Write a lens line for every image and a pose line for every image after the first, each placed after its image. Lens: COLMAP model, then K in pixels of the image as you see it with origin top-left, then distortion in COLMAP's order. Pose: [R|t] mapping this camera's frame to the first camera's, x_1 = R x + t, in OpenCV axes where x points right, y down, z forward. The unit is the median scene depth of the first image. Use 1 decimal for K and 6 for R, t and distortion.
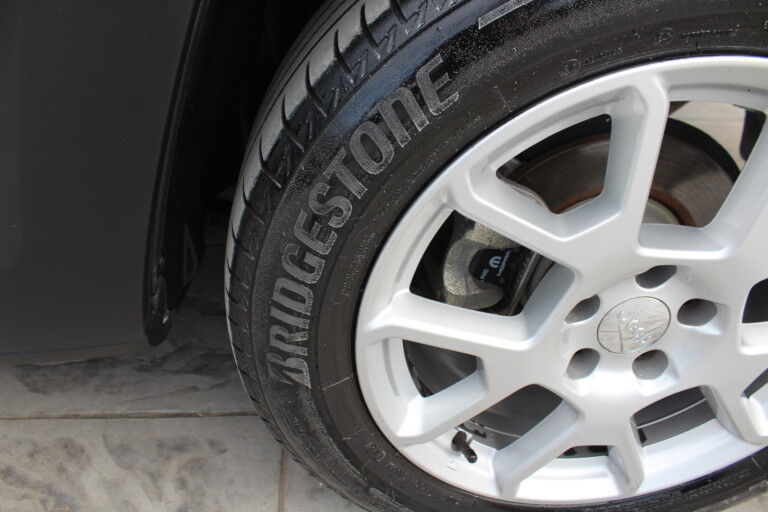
lens RADIAL K [[639.6, 0, 388.2], [0, 639.6, 256.9], [0, 0, 1]] dist [-0.159668, 0.131593]
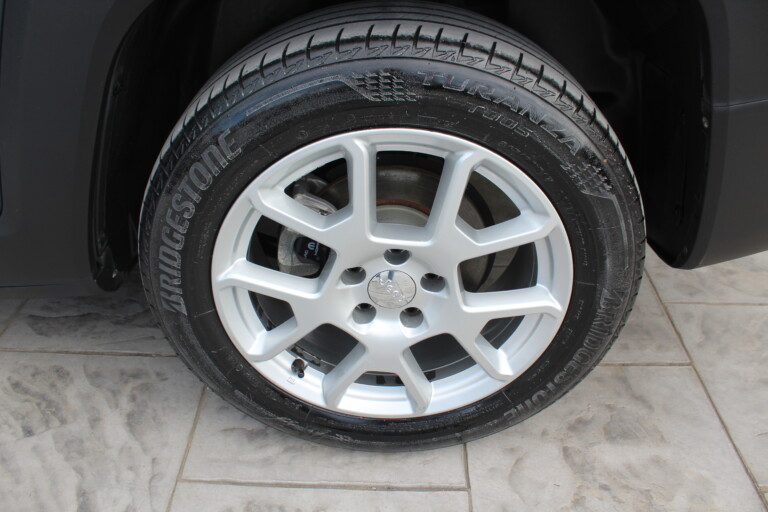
lens RADIAL K [[639.6, 0, 381.8], [0, 639.6, 256.9], [0, 0, 1]] dist [-0.159668, 0.131593]
pose [[0.997658, 0.042257, -0.053779, 0.428557], [-0.042940, 0.999010, -0.011604, 0.045854], [0.053235, 0.013886, 0.998485, -0.572058]]
